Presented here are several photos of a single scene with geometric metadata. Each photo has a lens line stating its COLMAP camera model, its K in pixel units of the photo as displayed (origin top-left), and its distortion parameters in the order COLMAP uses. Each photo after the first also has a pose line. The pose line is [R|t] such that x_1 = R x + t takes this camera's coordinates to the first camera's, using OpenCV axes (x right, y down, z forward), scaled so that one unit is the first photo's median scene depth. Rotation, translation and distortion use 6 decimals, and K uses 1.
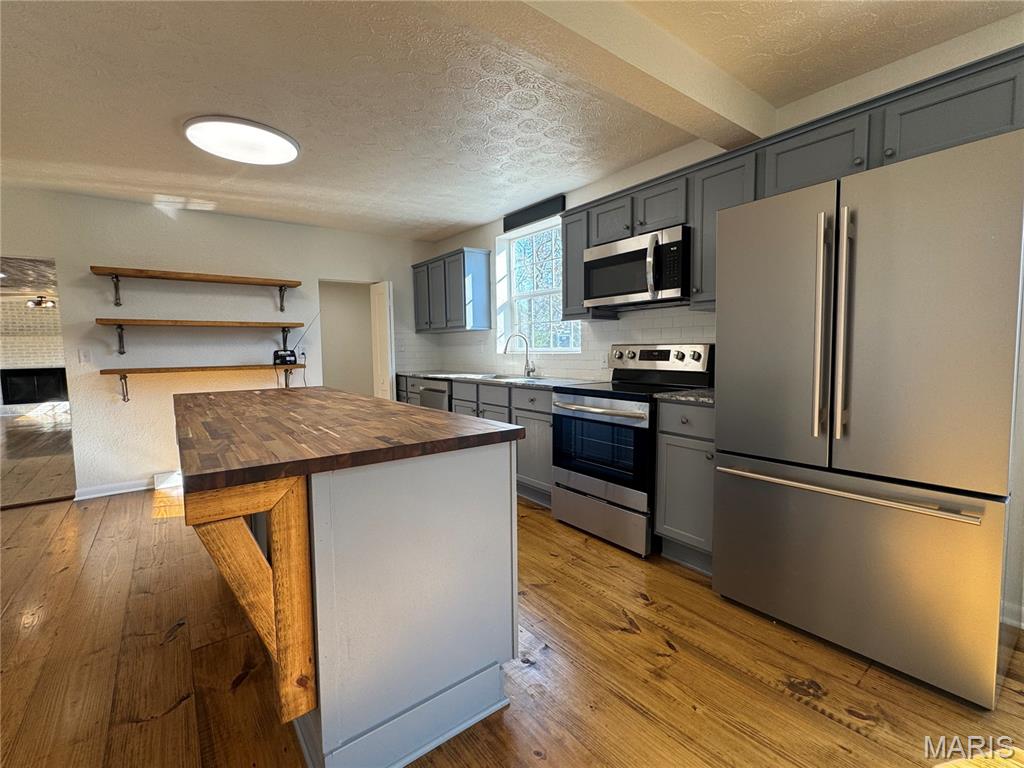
lens RADIAL K [[449.0, 0, 512.6], [0, 449.0, 382.3], [0, 0, 1]] dist [-0.002608, -0.000207]
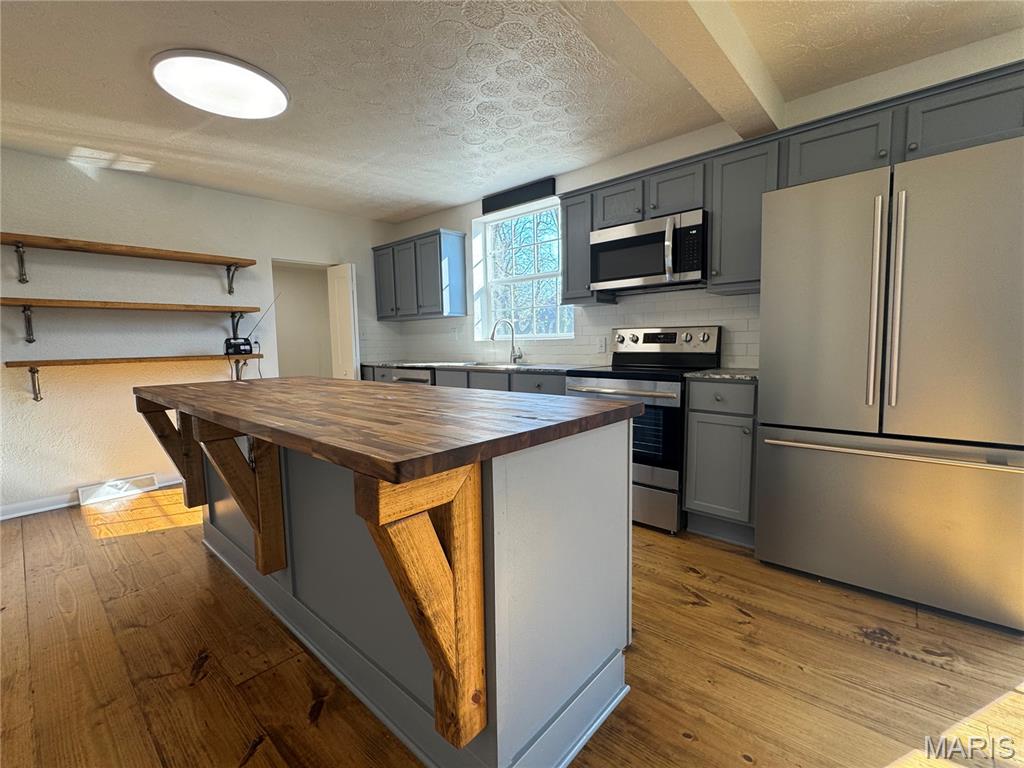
lens RADIAL K [[449.0, 0, 512.0], [0, 449.0, 381.9], [0, 0, 1]] dist [-0.002608, -0.000207]
pose [[0.982977, -0.022833, 0.182303, -0.251301], [0.020406, 0.999677, 0.015180, 0.021436], [-0.182590, -0.011201, 0.983125, 0.065455]]
